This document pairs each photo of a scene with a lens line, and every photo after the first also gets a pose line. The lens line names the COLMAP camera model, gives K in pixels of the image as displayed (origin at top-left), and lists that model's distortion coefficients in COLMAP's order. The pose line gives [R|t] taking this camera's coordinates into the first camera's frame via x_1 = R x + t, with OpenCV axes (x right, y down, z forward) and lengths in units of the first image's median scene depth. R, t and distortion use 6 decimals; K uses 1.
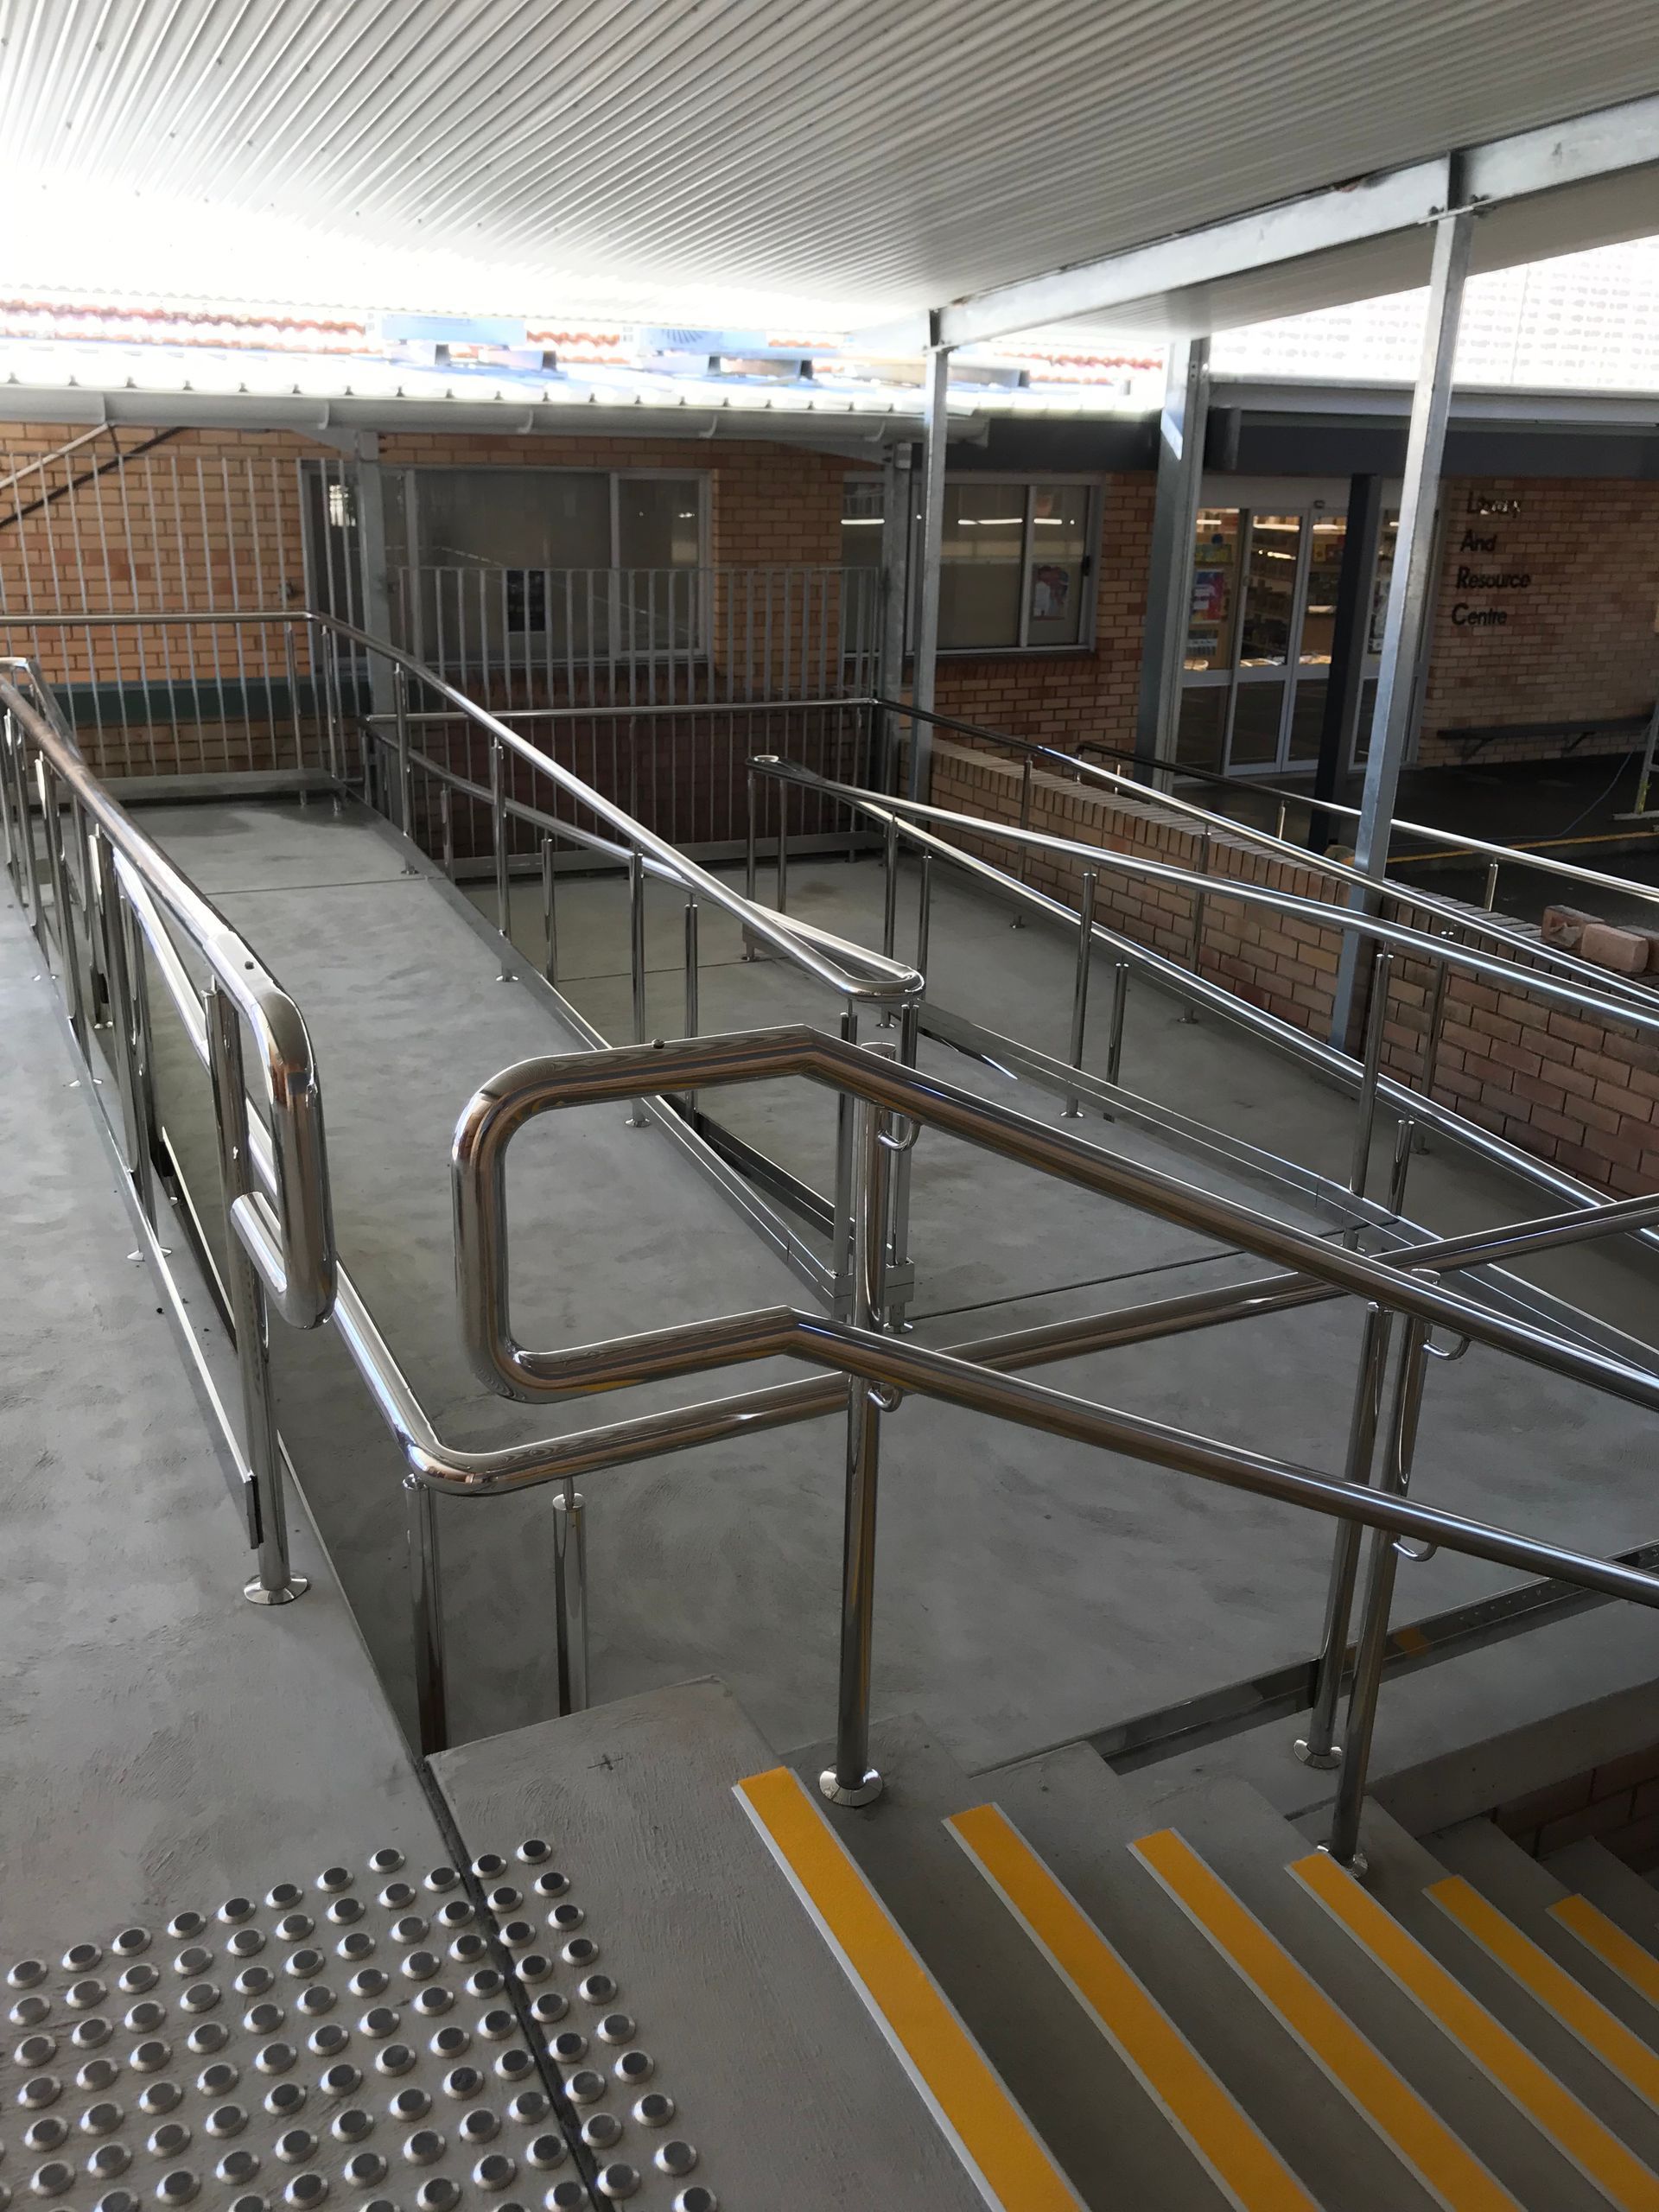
lens RADIAL K [[1798.8, 0, 829.5], [0, 1798.8, 1106.0], [0, 0, 1]] dist [-0.013094, 0.086014]
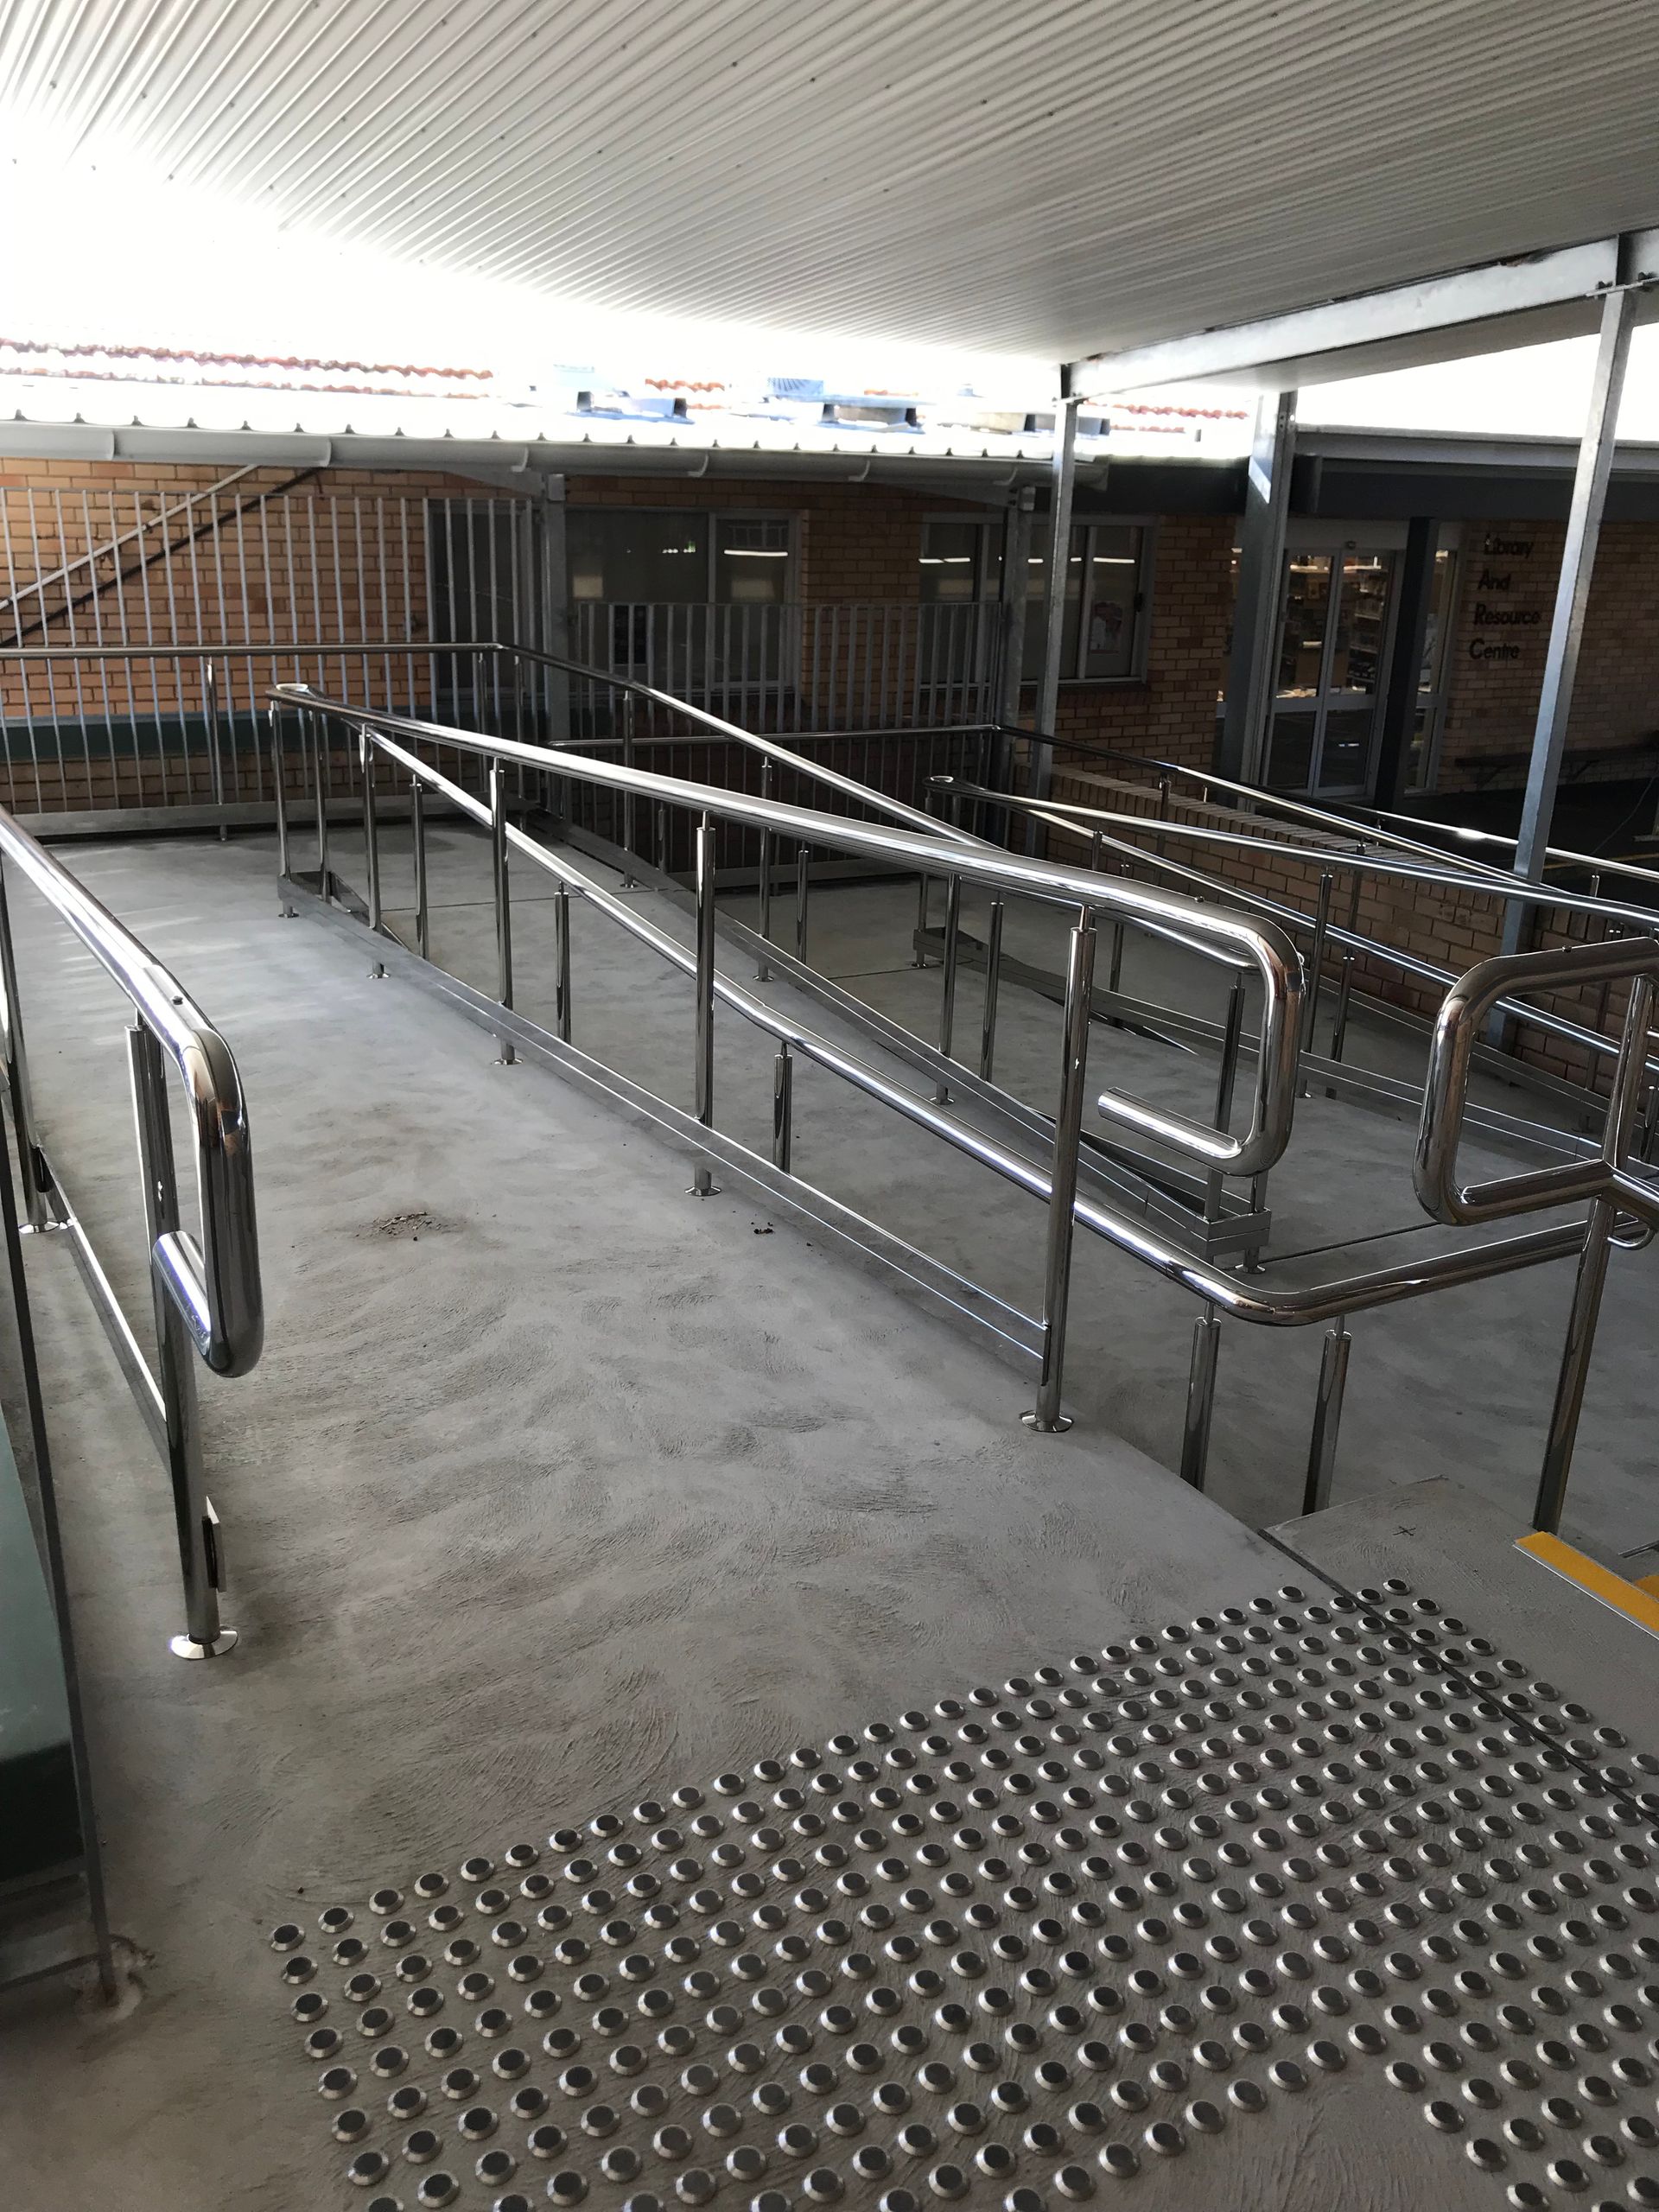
lens RADIAL K [[1804.7, 0, 829.5], [0, 1804.7, 1106.0], [0, 0, 1]] dist [-0.002534, 0.060736]
pose [[0.998725, -0.010626, 0.049354, -0.117694], [0.011607, 0.999740, -0.019623, 0.016512], [-0.049133, 0.020171, 0.998589, -0.051307]]
